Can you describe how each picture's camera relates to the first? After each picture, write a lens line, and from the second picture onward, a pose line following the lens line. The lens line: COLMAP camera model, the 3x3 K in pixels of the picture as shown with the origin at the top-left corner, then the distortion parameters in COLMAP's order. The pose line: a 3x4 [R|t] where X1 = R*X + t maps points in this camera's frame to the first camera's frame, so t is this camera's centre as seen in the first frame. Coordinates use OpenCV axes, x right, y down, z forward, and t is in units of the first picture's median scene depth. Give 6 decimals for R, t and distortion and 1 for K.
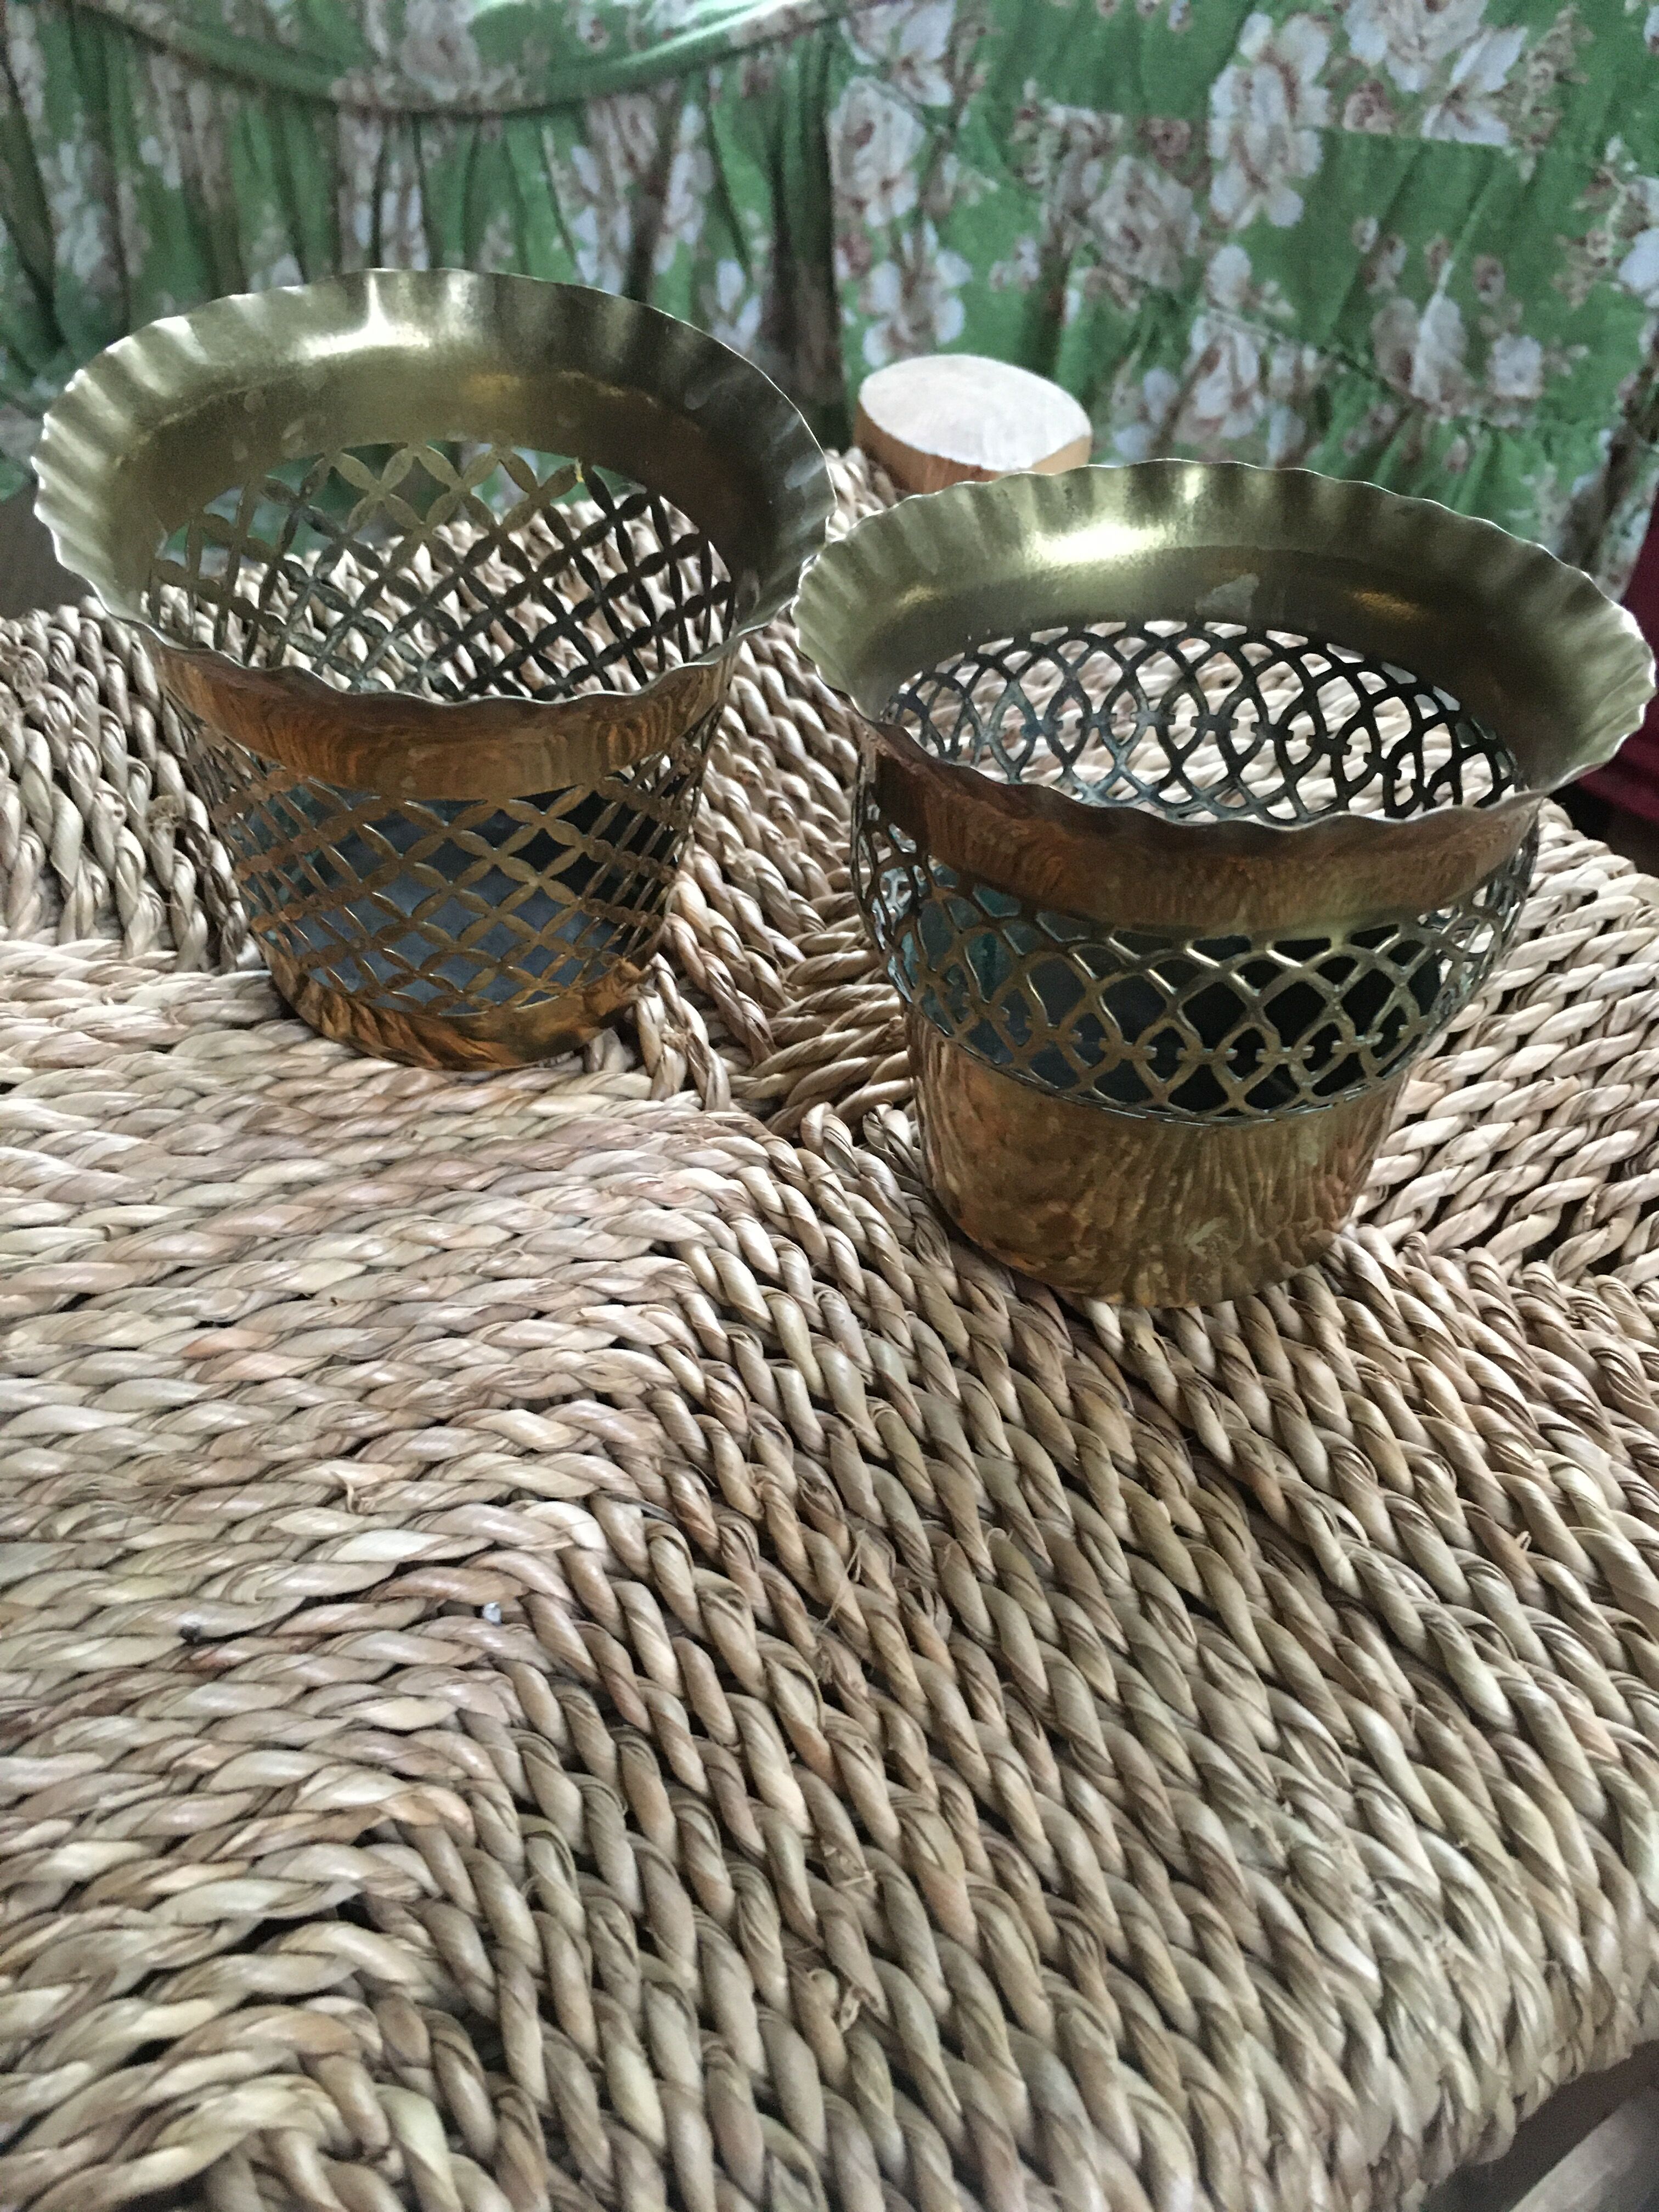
lens RADIAL K [[1908.6, 0, 829.5], [0, 1908.6, 1106.0], [0, 0, 1]] dist [0.078902, -0.146312]
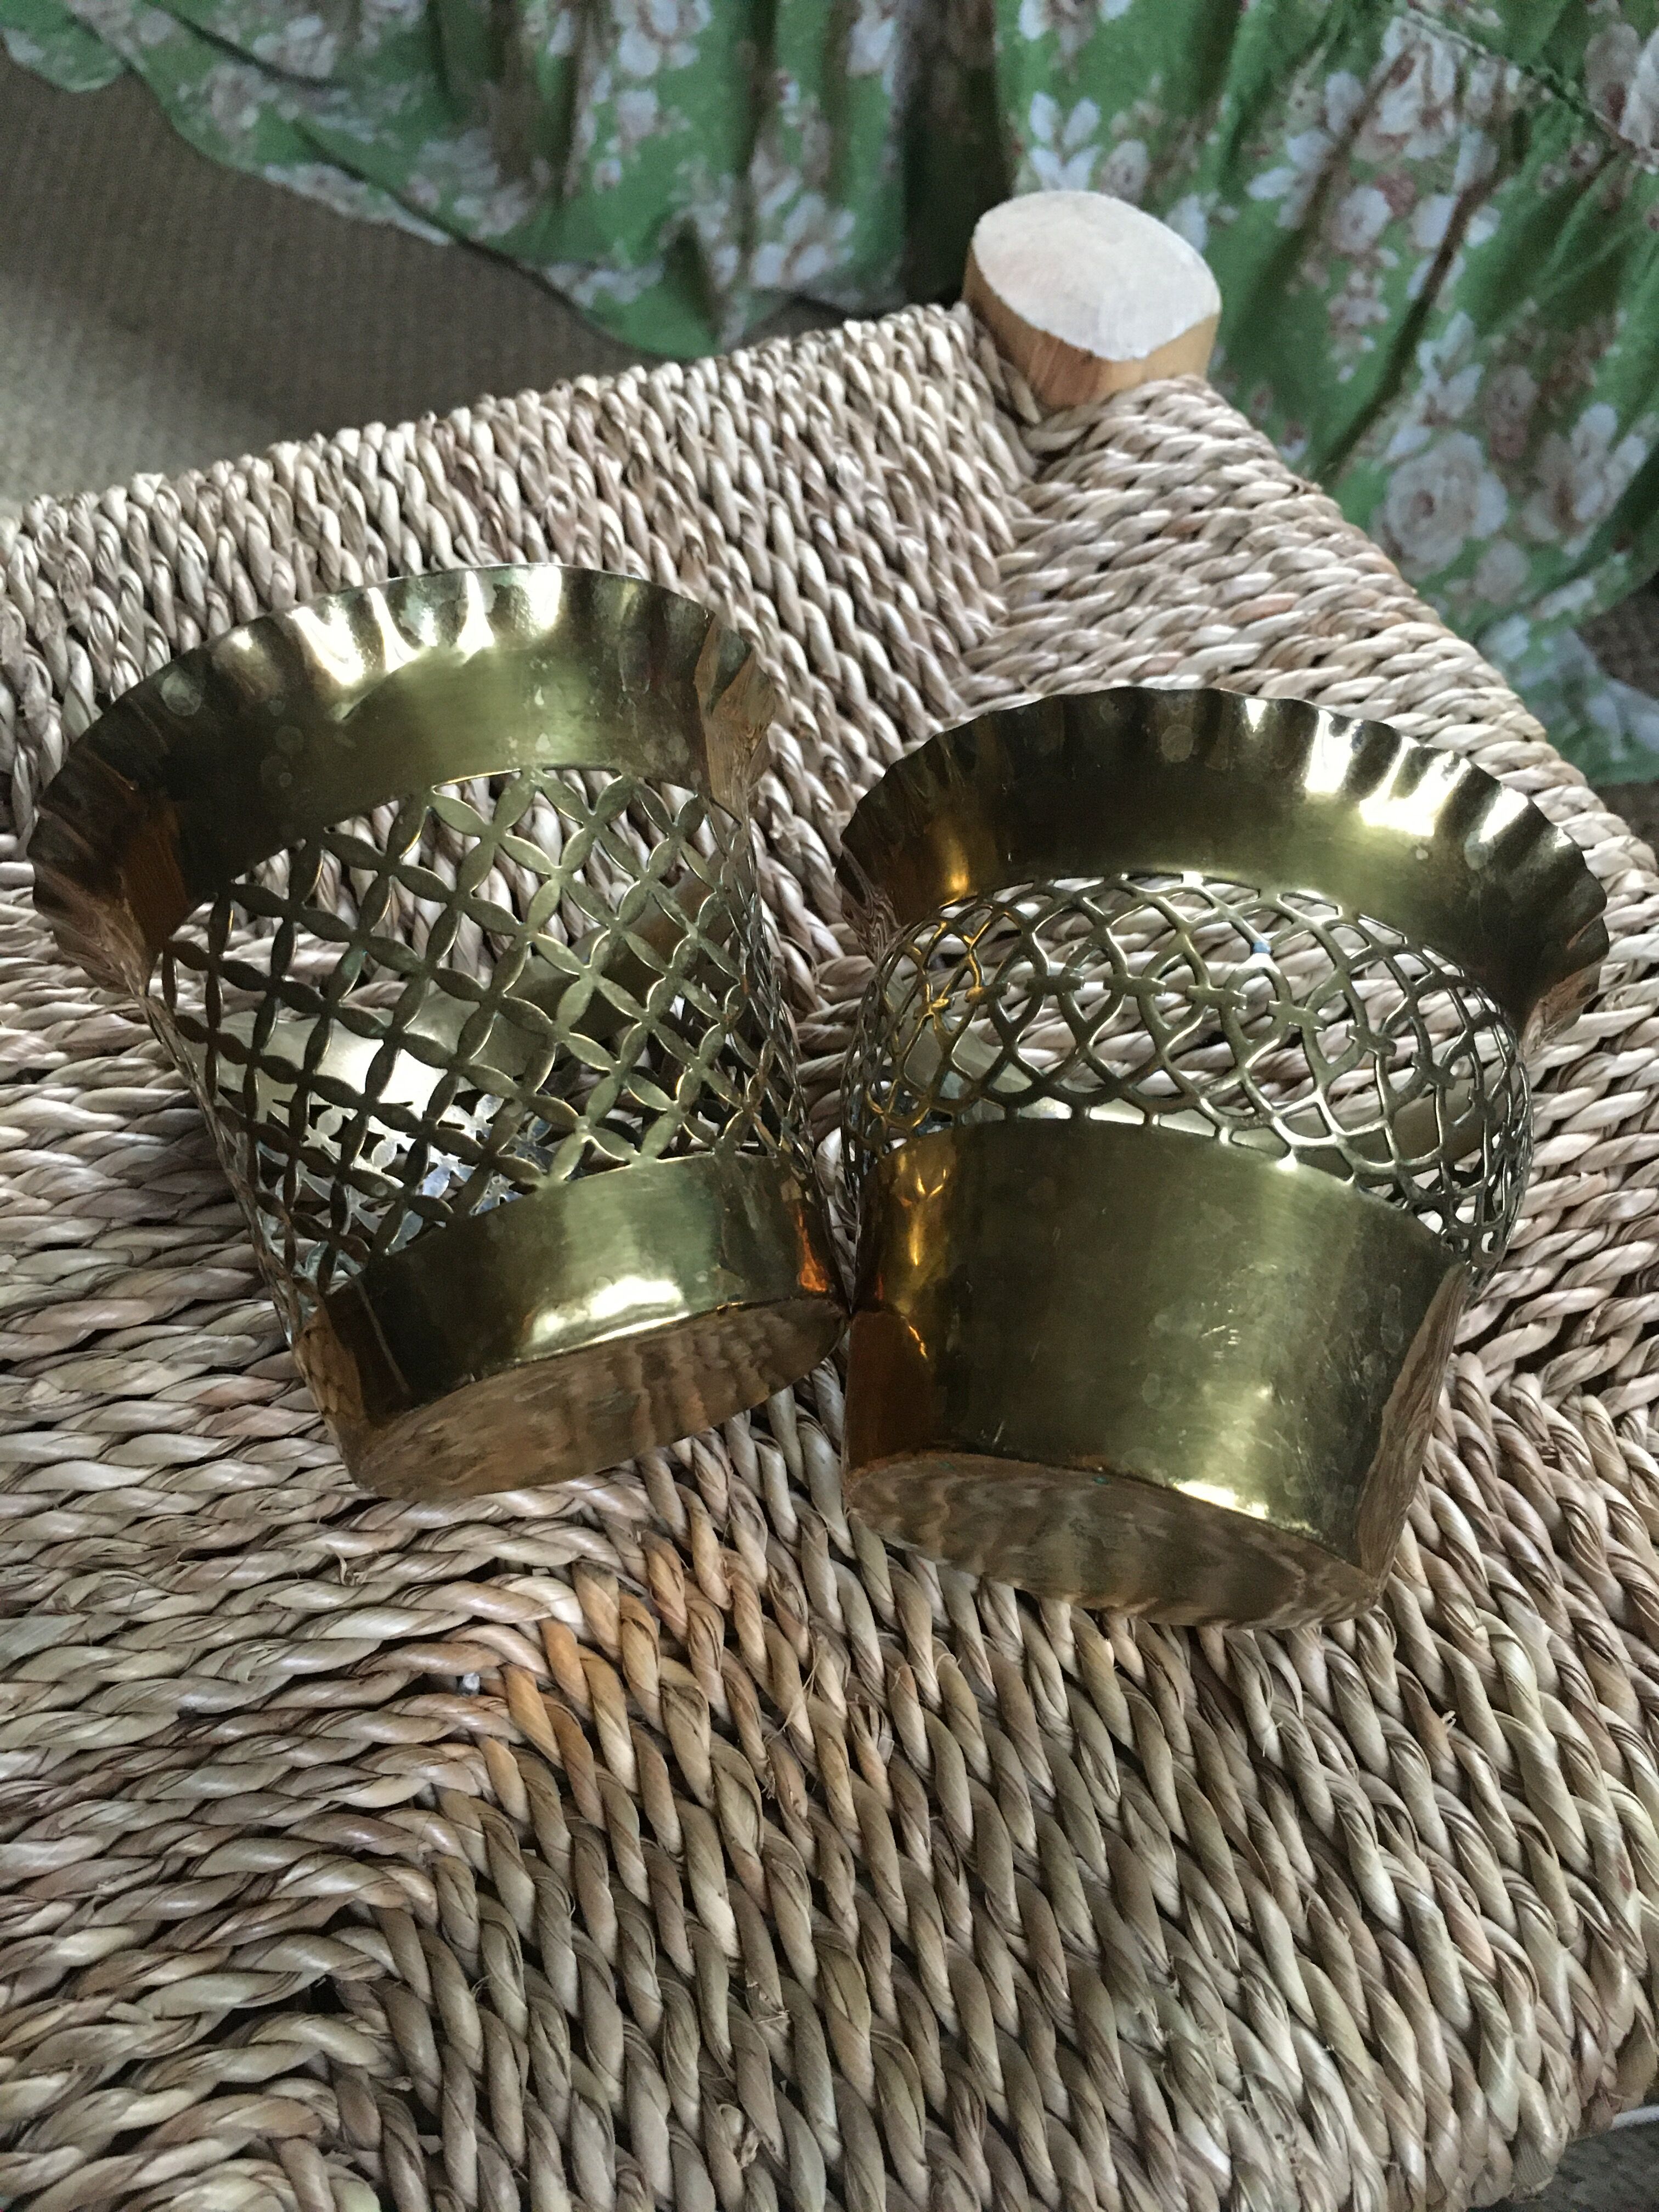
lens RADIAL K [[1908.6, 0, 829.5], [0, 1908.6, 1106.0], [0, 0, 1]] dist [0.078902, -0.146312]
pose [[0.995288, 0.087407, -0.041978, 0.041030], [-0.076554, 0.974037, 0.213053, -0.295121], [0.059511, -0.208836, 0.976138, 0.029564]]
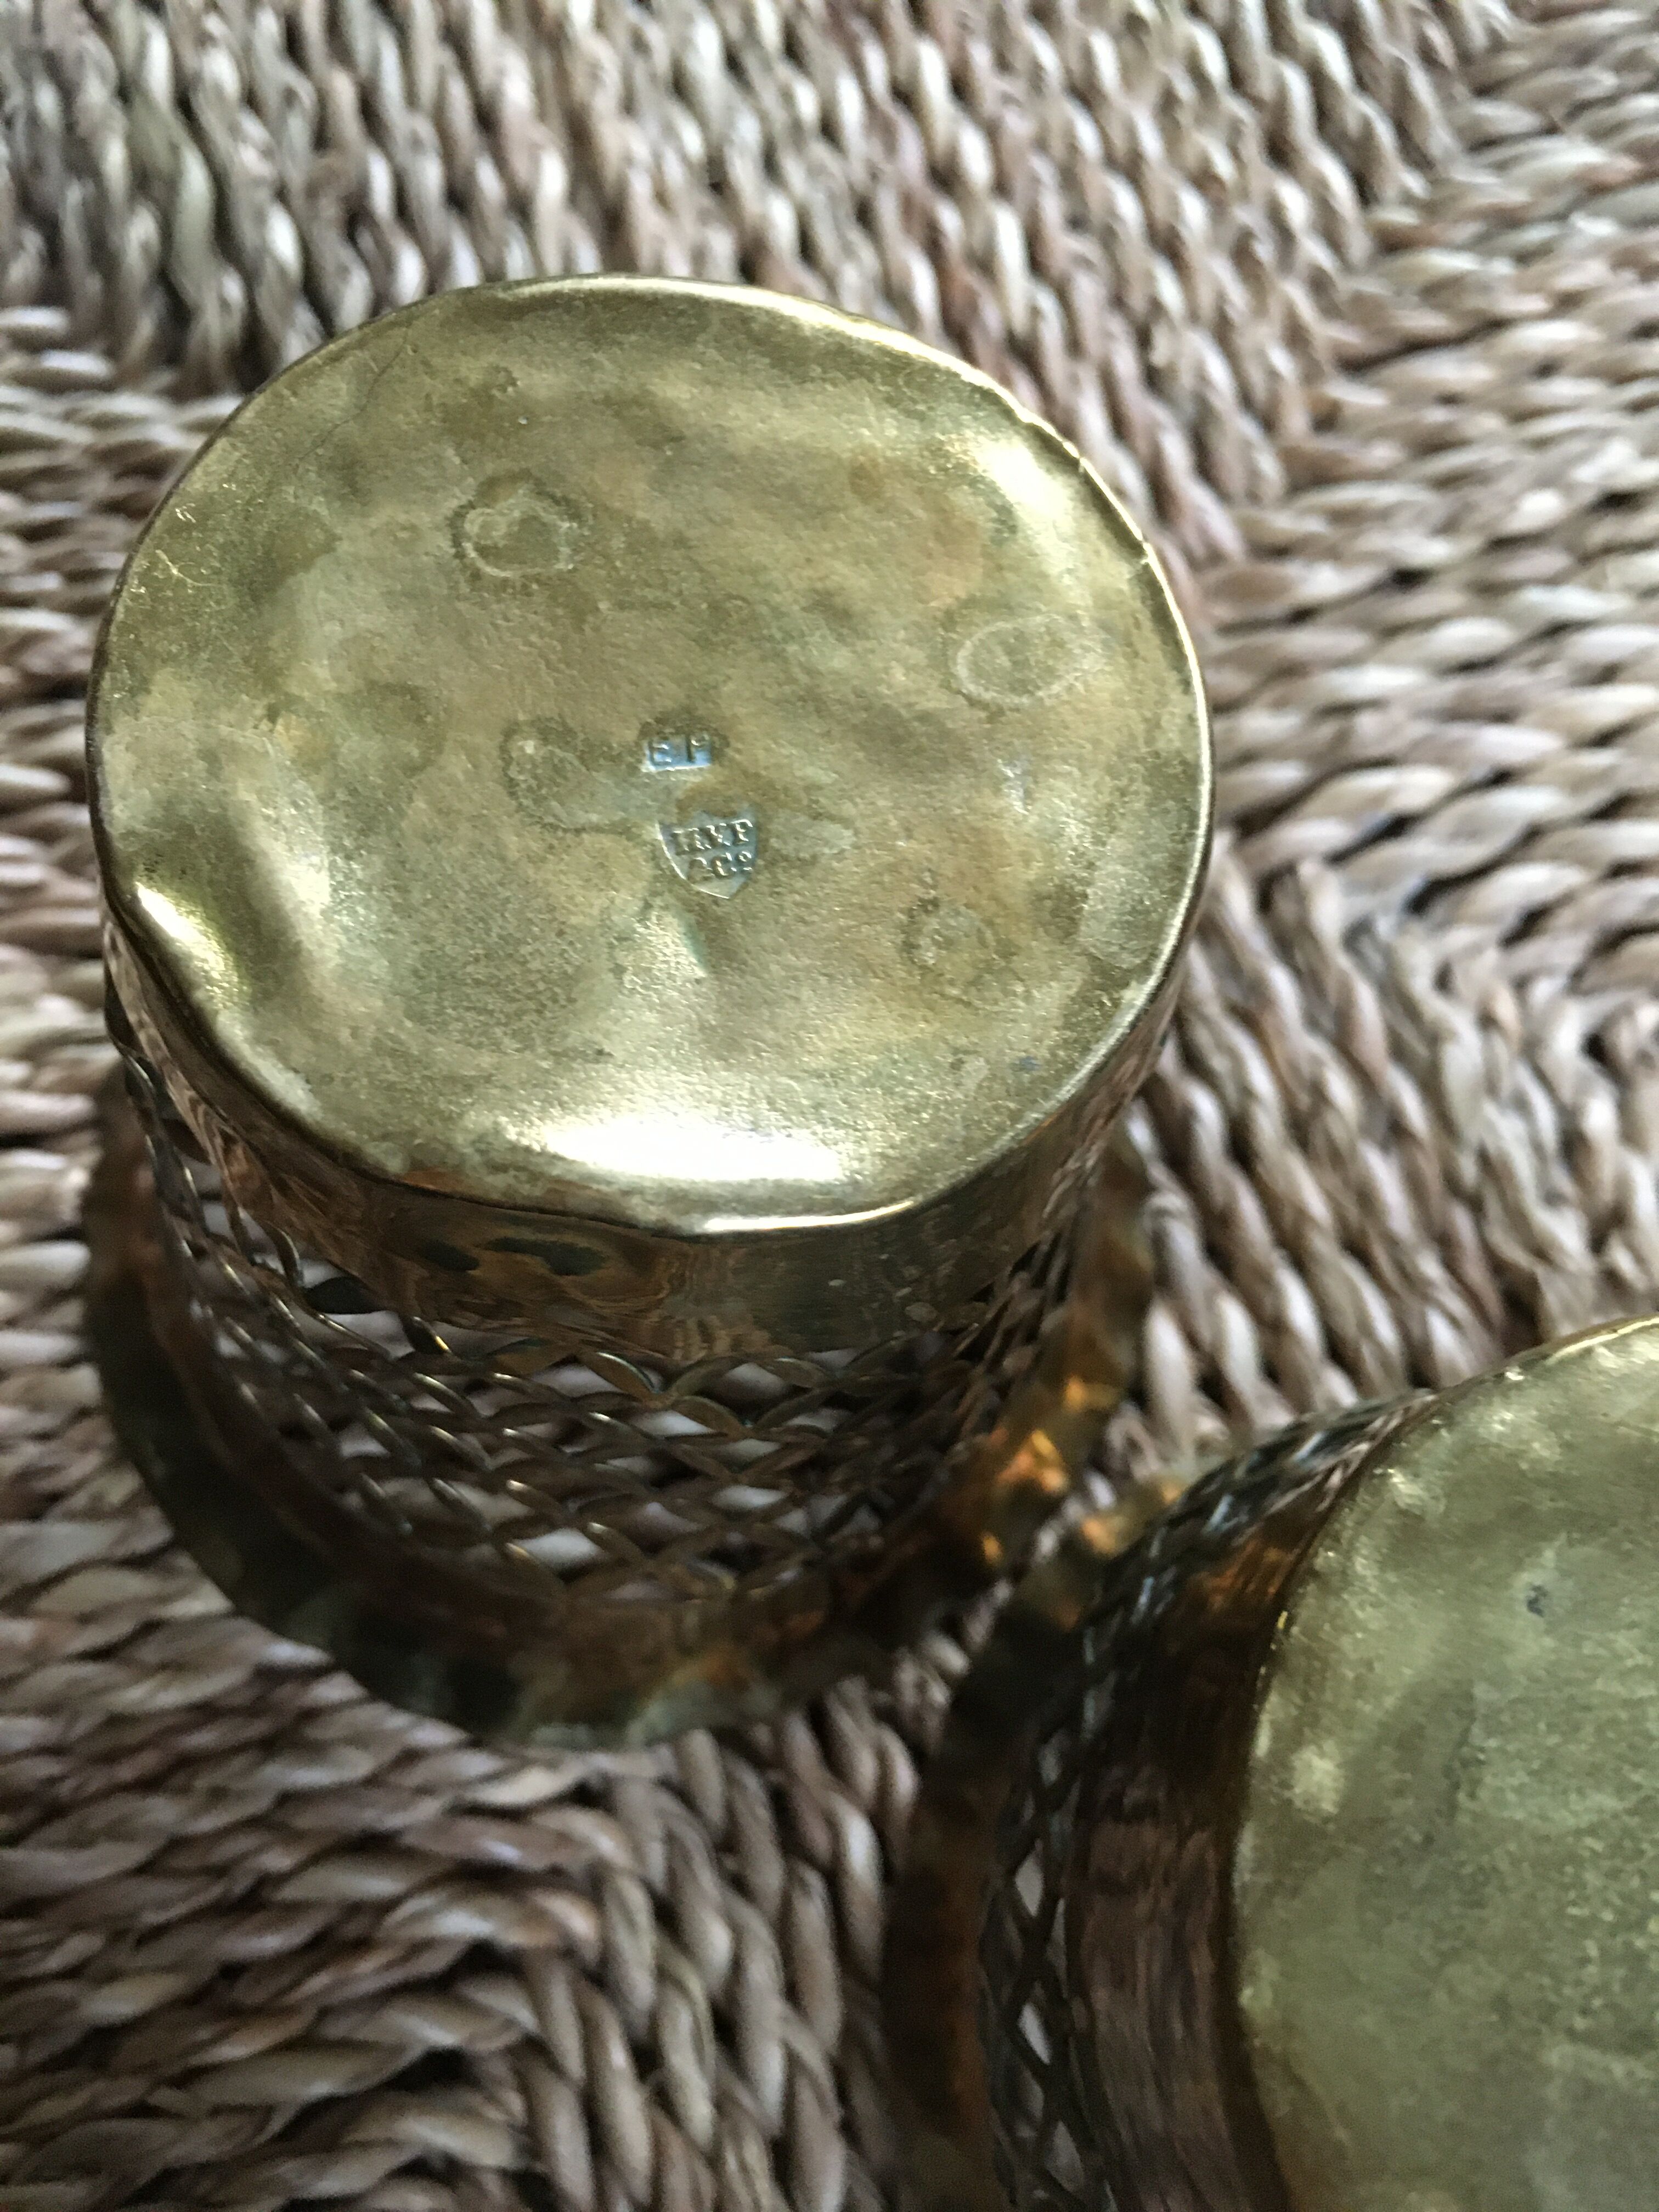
lens RADIAL K [[1908.6, 0, 829.5], [0, 1908.6, 1106.0], [0, 0, 1]] dist [0.078902, -0.146312]
pose [[0.975989, 0.184563, -0.115679, -0.056211], [-0.108134, 0.871557, 0.478221, -0.300630], [0.189083, -0.454229, 0.870588, 0.429803]]
